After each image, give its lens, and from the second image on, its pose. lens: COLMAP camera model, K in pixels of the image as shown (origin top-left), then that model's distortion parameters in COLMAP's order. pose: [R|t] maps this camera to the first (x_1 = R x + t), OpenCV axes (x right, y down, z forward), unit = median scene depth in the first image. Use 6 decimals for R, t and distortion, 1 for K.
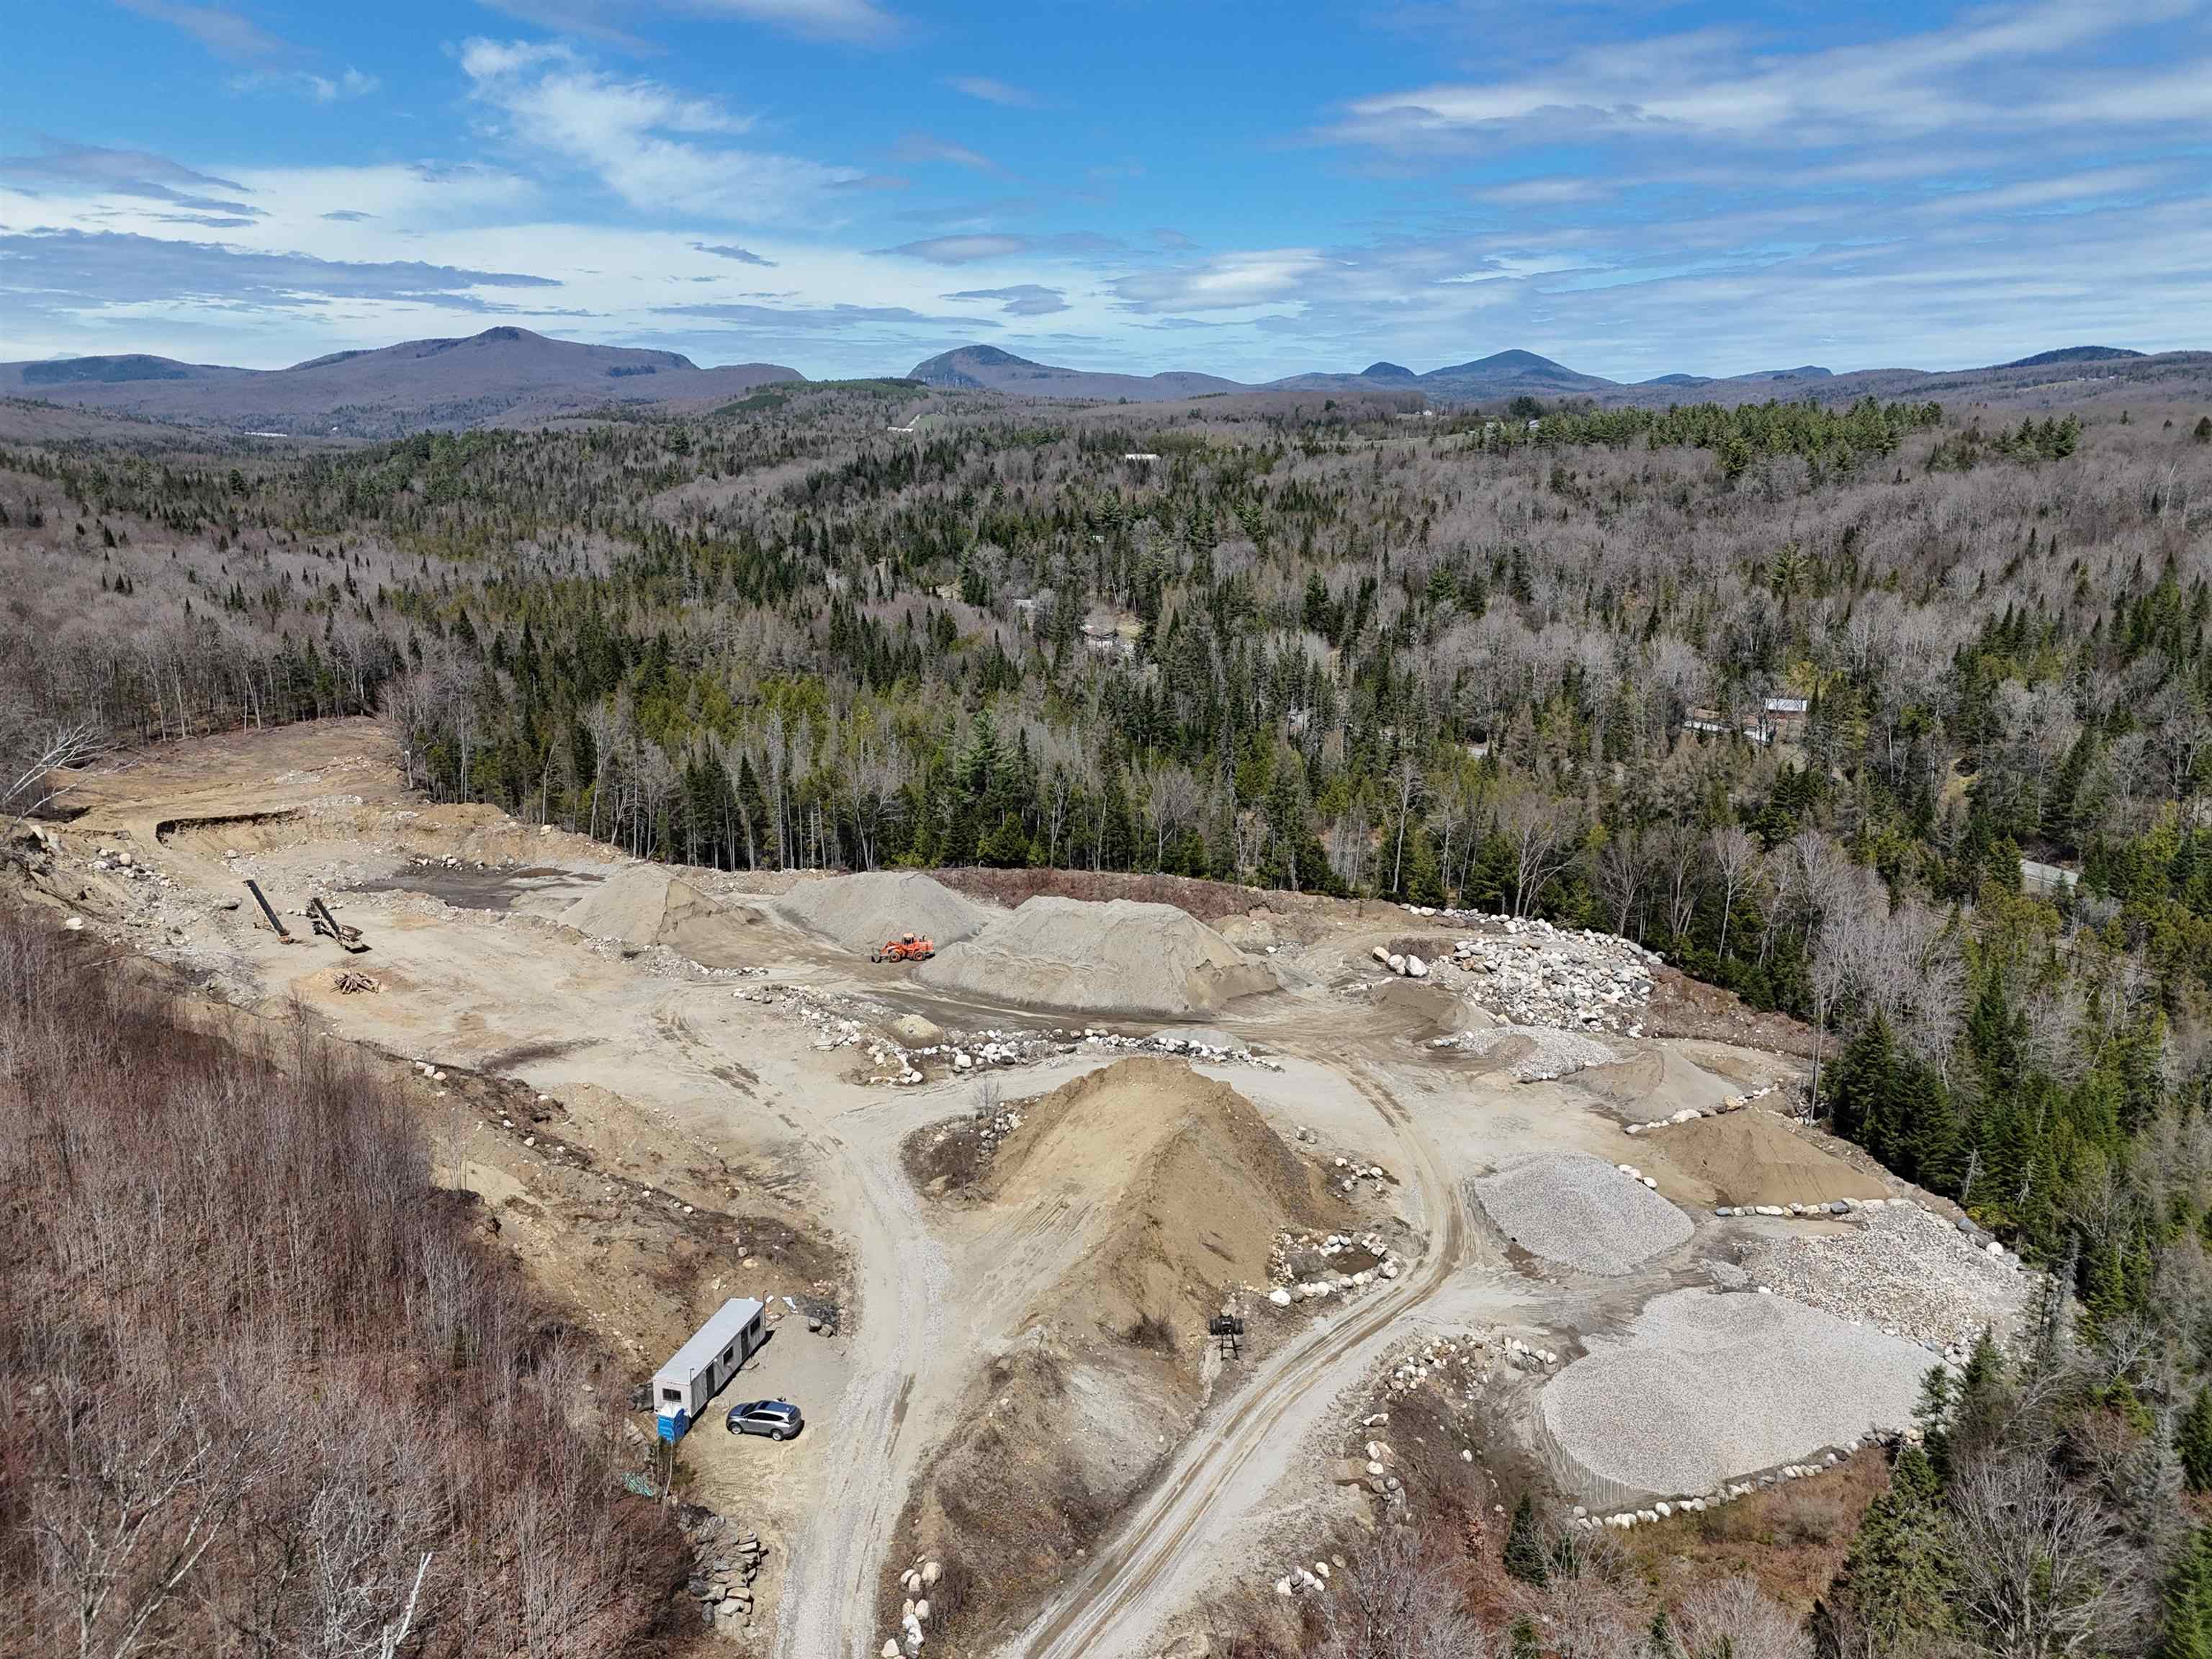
lens RADIAL K [[1694.8, 0, 1108.8], [0, 1694.8, 712.0], [0, 0, 1]] dist [0.076035, -0.065489]
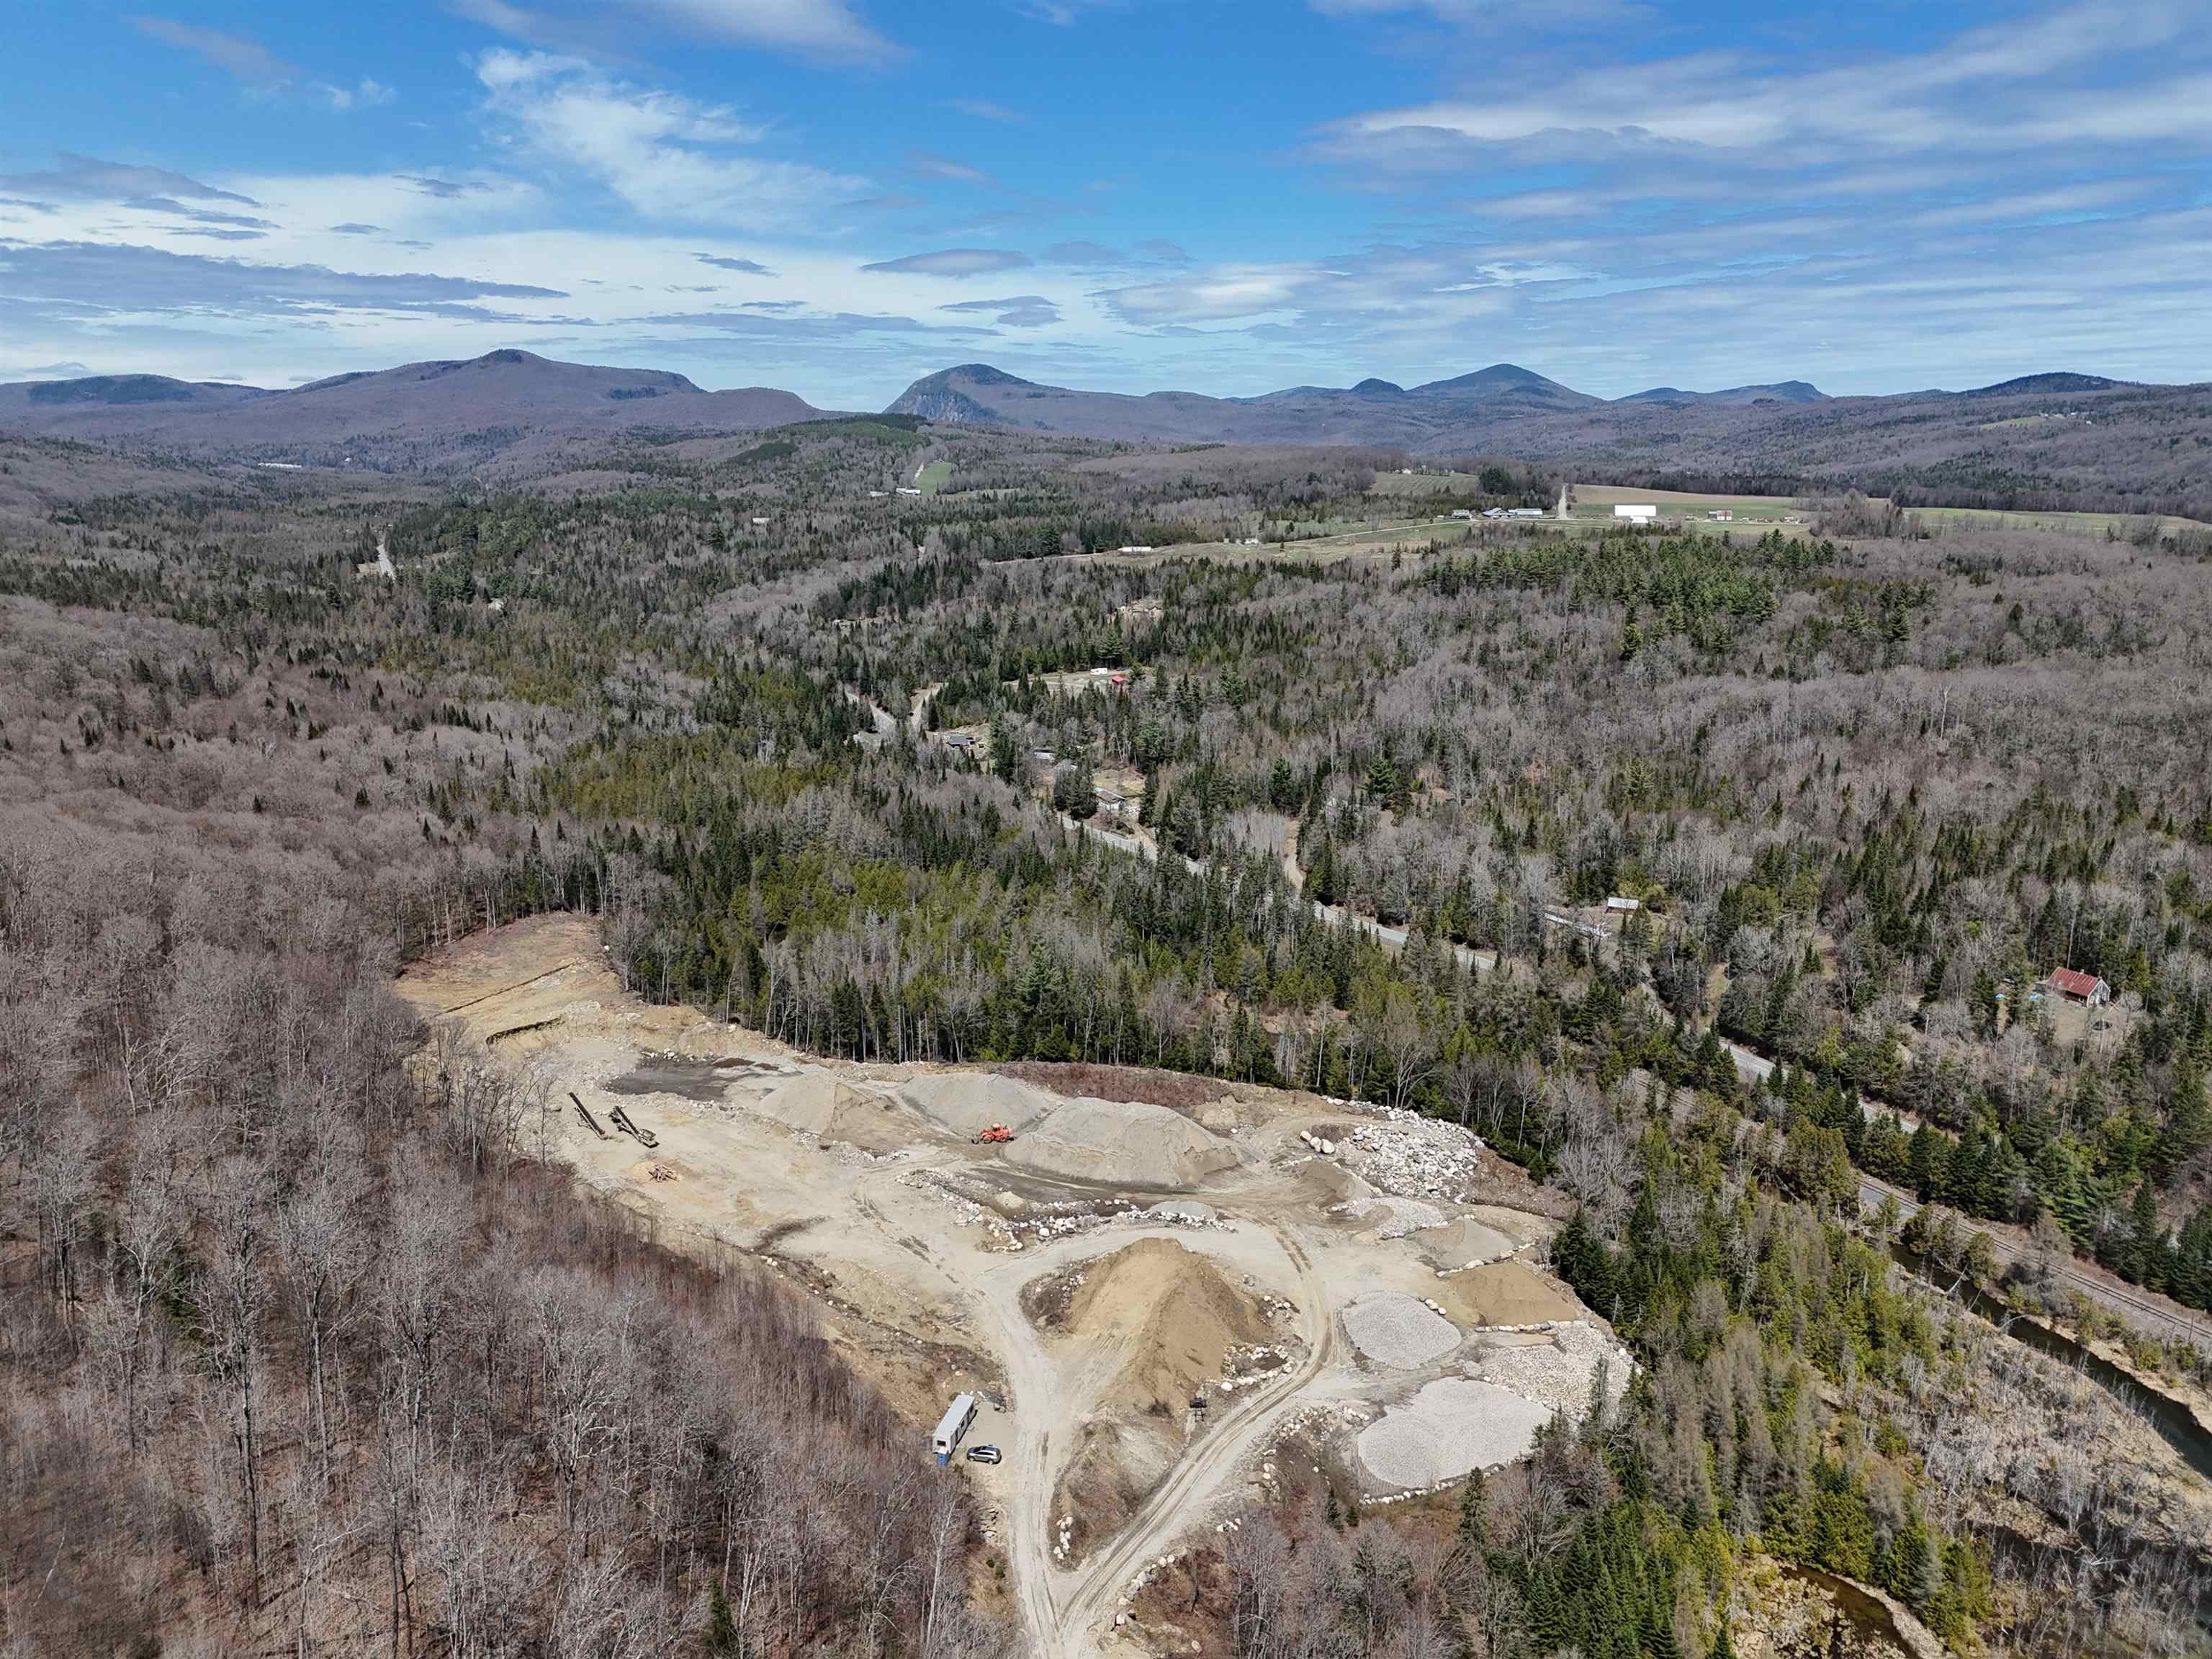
lens RADIAL K [[1692.6, 0, 1107.4], [0, 1692.6, 723.1], [0, 0, 1]] dist [0.115721, -0.183621]
pose [[0.999993, -0.001373, 0.003403, -0.021385], [0.001356, 0.999987, 0.004954, -0.225452], [-0.003410, -0.004949, 0.999982, -0.503645]]
